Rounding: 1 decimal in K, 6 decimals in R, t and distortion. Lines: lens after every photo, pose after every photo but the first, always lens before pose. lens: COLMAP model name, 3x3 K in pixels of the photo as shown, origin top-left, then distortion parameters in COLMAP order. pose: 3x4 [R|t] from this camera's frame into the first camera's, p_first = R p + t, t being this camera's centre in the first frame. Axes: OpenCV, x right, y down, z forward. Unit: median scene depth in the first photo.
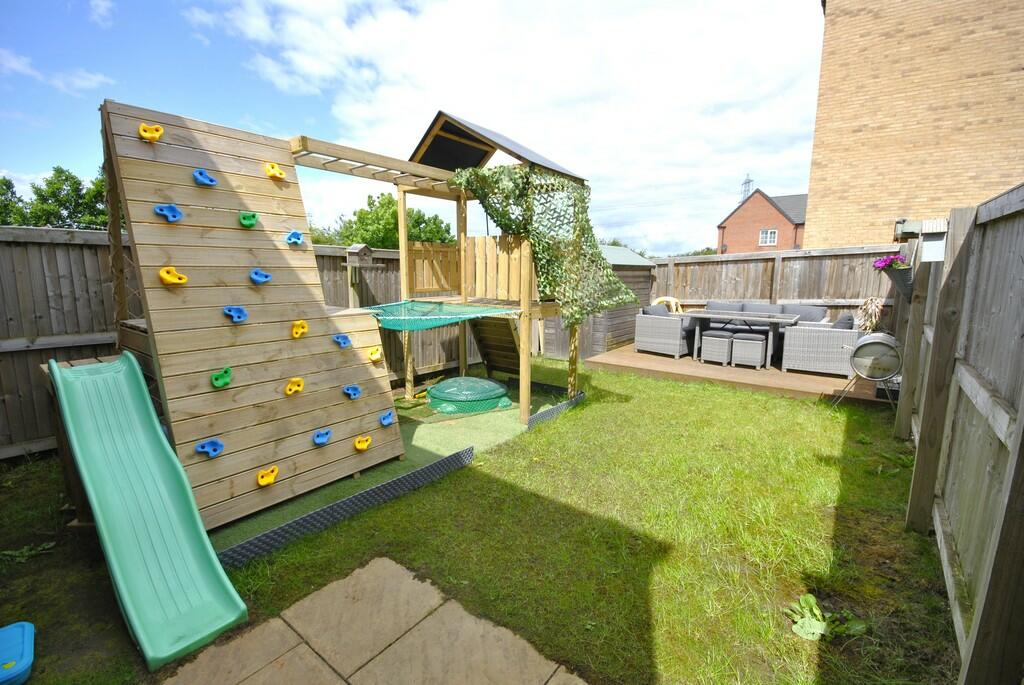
lens RADIAL K [[449.4, 0, 508.9], [0, 449.4, 341.8], [0, 0, 1]] dist [-0.001699, -0.004699]
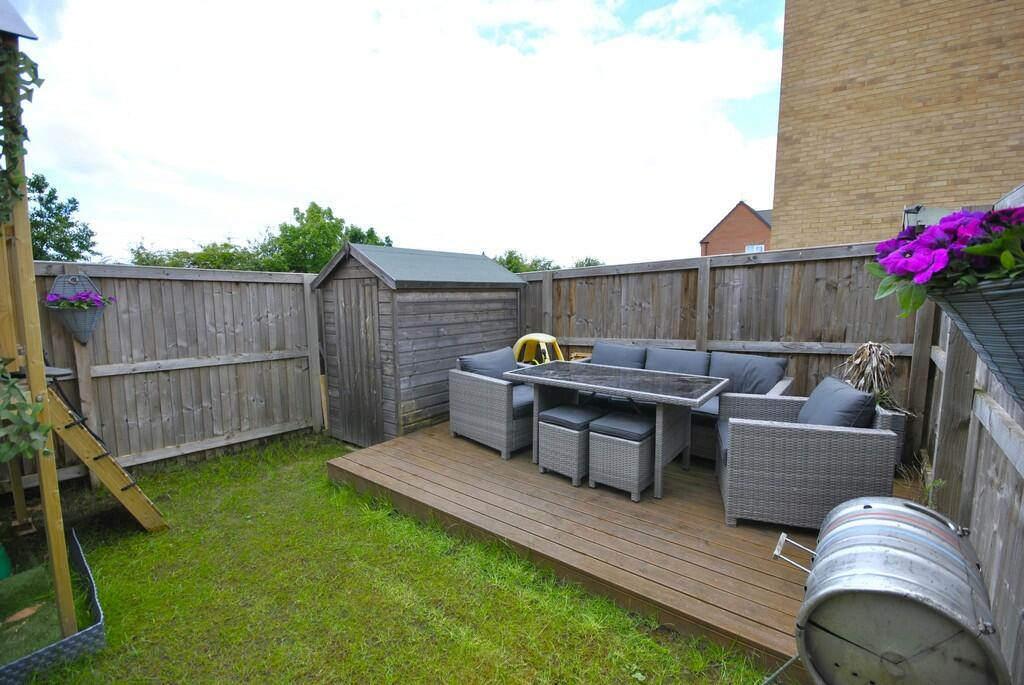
lens RADIAL K [[449.4, 0, 511.5], [0, 449.4, 340.8], [0, 0, 1]] dist [-0.001699, -0.004699]
pose [[0.999977, -0.006611, 0.001759, 0.287268], [0.006683, 0.998982, -0.044620, -0.057535], [-0.001462, 0.044631, 0.999002, 0.351458]]
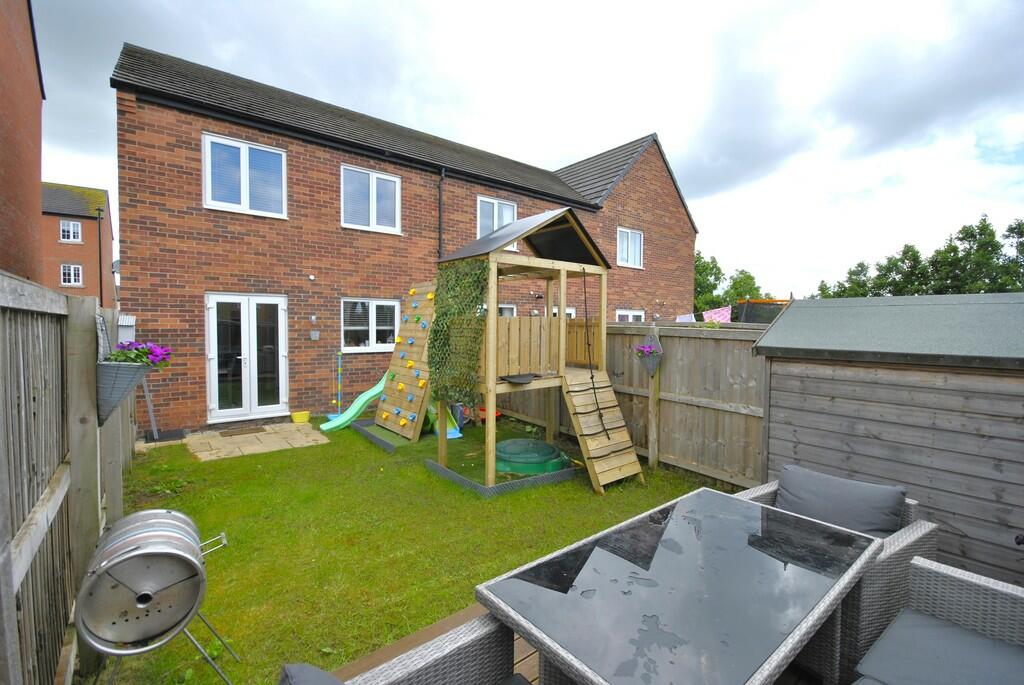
lens RADIAL K [[449.4, 0, 511.8], [0, 449.4, 344.2], [0, 0, 1]] dist [-0.001699, -0.004699]
pose [[-0.238226, 0.034016, -0.970614, 0.573848], [-0.164555, 0.983523, 0.074856, -0.133396], [0.957168, 0.177552, -0.228703, 0.681476]]
